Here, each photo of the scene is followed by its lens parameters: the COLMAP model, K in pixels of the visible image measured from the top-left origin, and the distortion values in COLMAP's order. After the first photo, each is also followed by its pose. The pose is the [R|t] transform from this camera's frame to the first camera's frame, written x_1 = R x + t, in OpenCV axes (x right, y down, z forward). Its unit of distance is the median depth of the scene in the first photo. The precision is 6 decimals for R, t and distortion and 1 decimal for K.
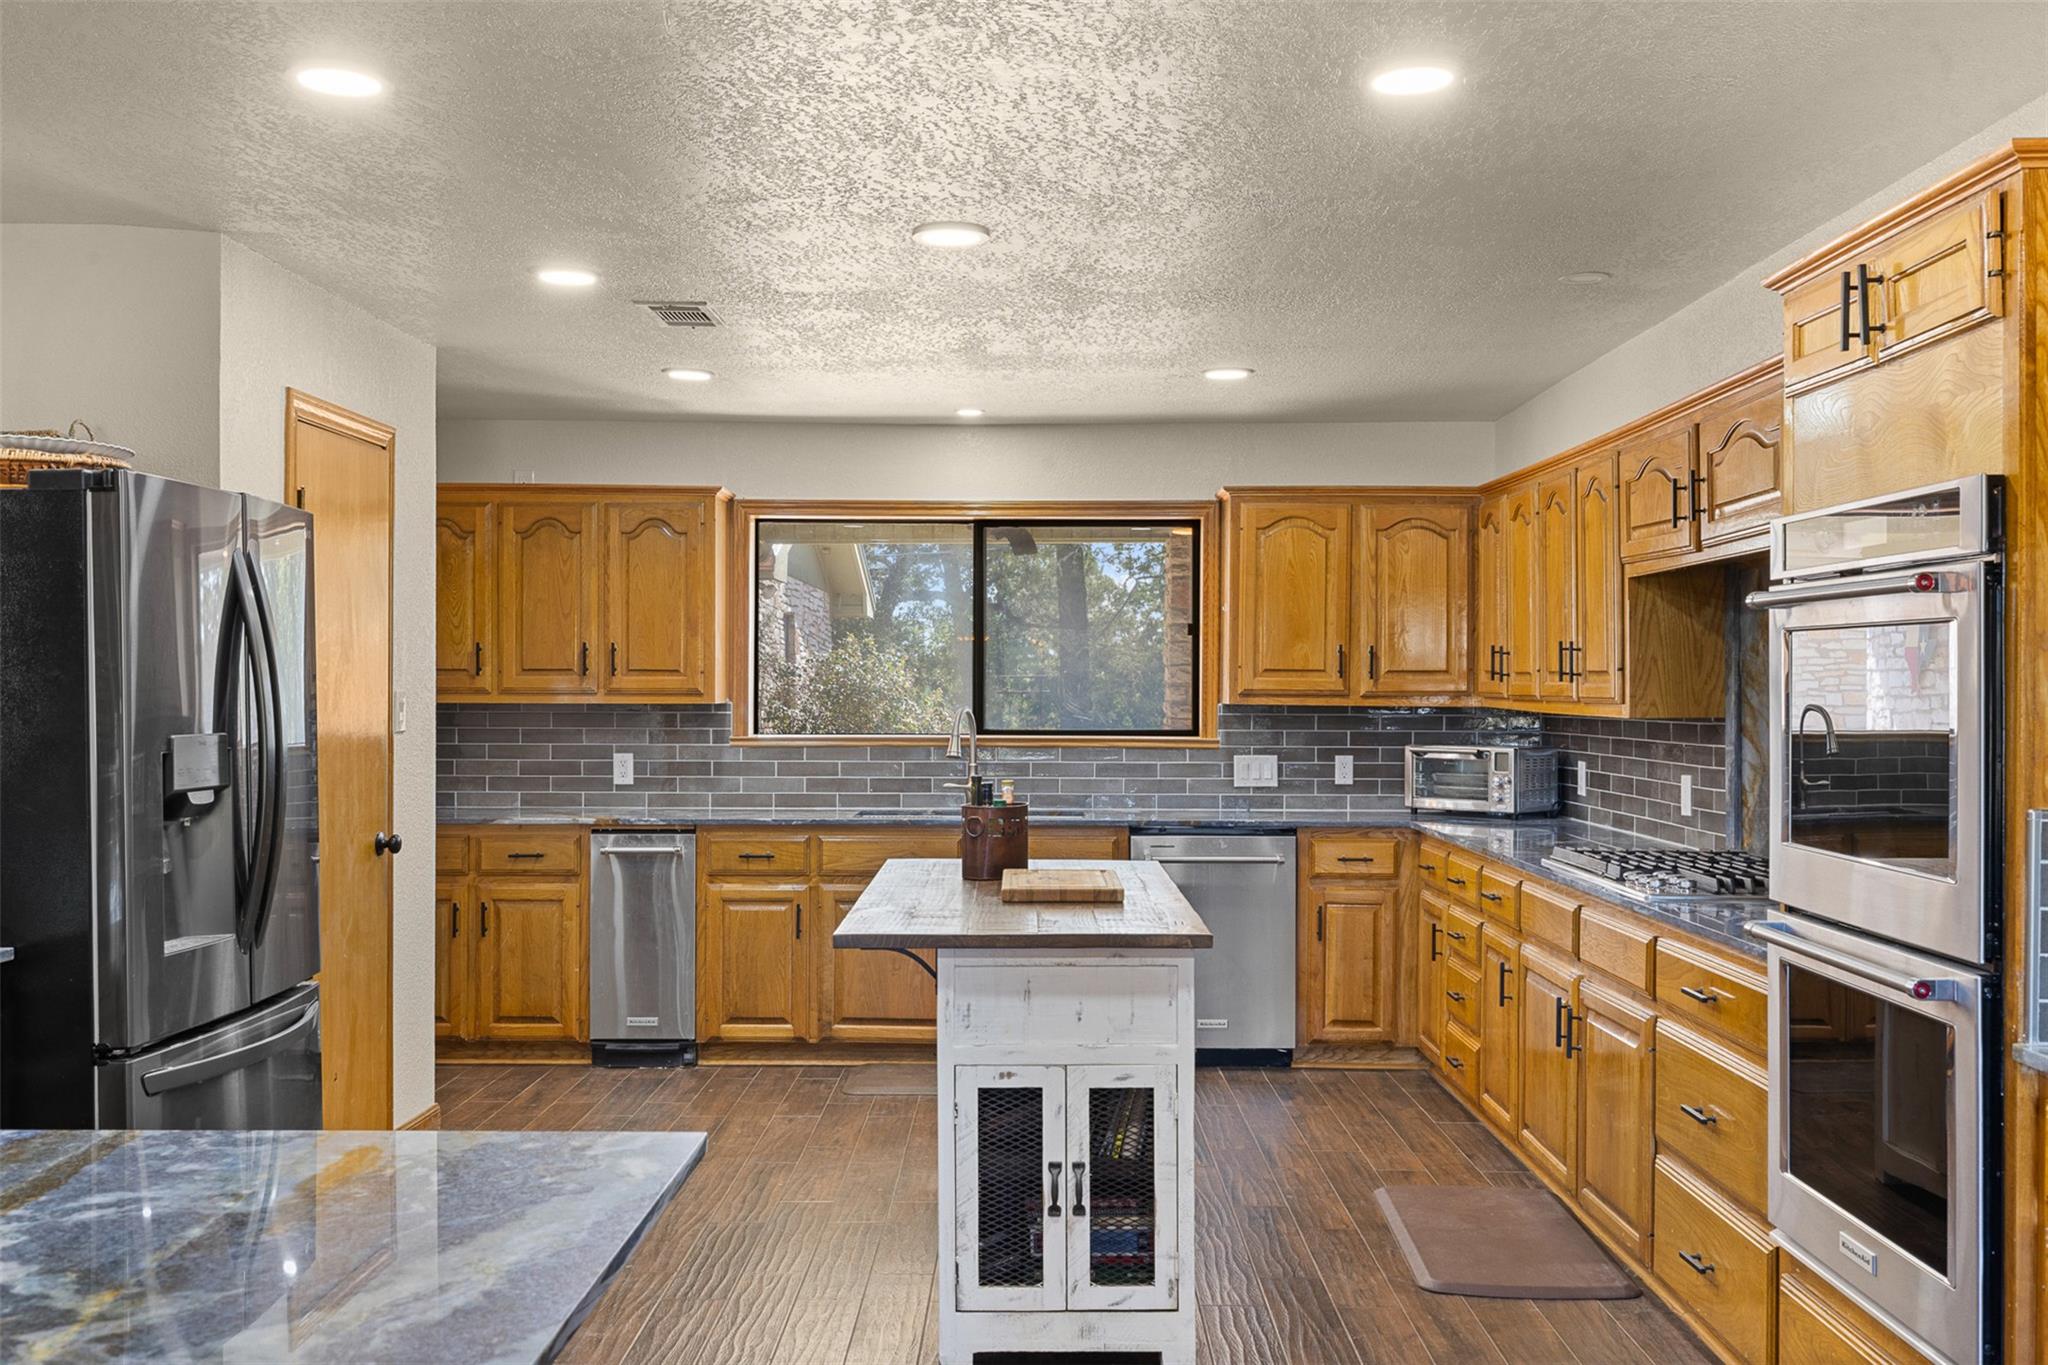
lens RADIAL K [[1900.4, 0, 1023.7], [0, 1900.4, 692.7], [0, 0, 1]] dist [-0.001332, 0.000000]
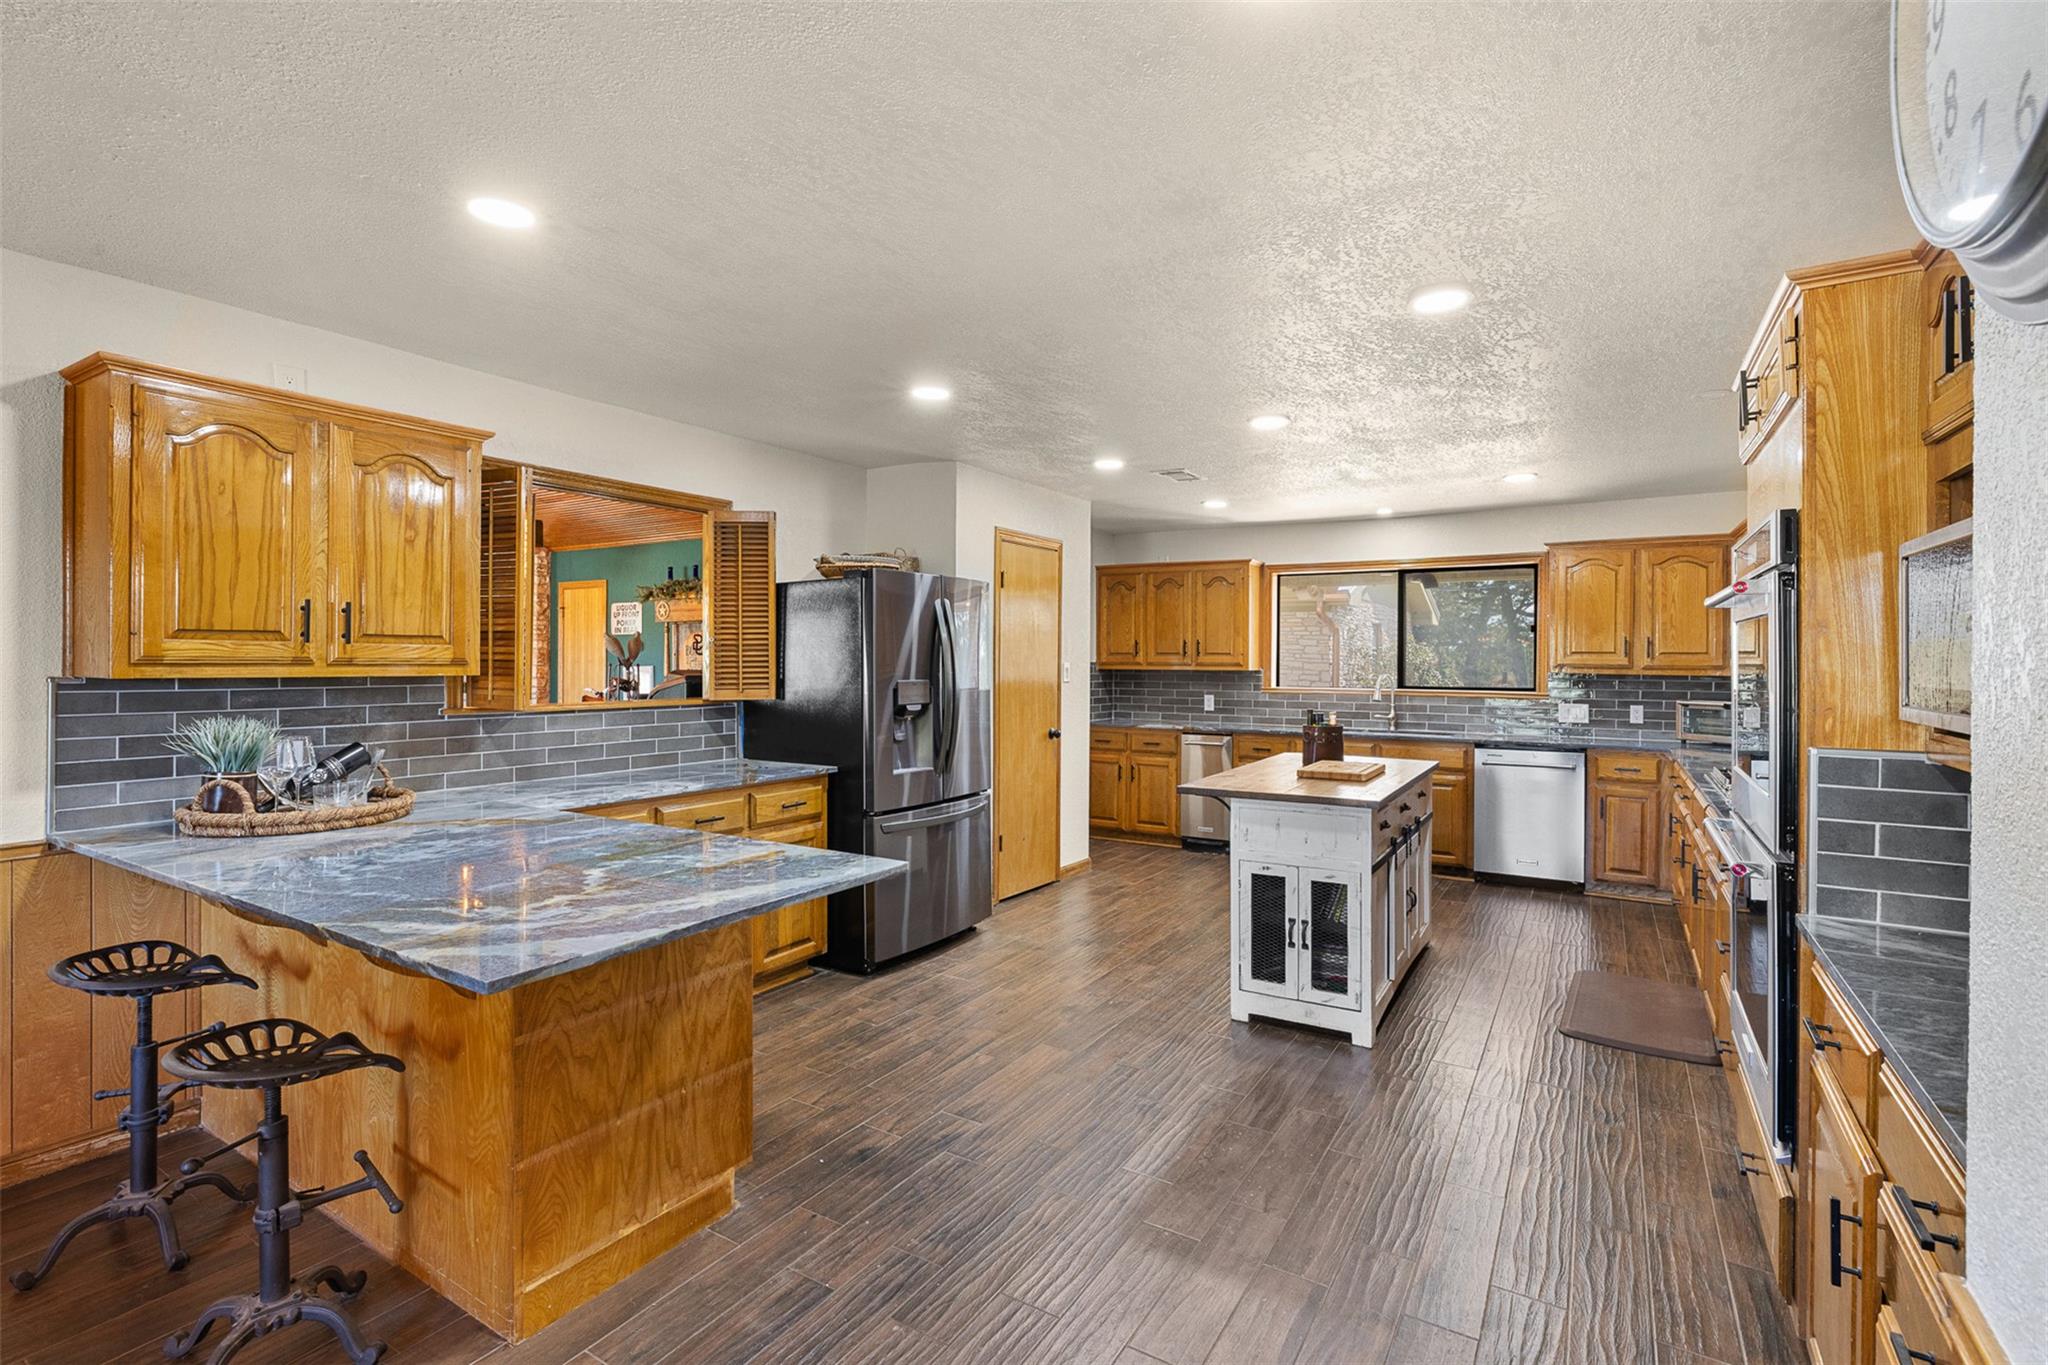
lens RADIAL K [[959.7, 0, 1021.3], [0, 959.7, 661.5], [0, 0, 1]] dist [-0.002260, 0.000055]
pose [[0.855437, 0.002312, -0.517902, 0.154483], [-0.004963, 0.999981, -0.003735, 0.001497], [0.517883, 0.005766, 0.855432, 0.037441]]
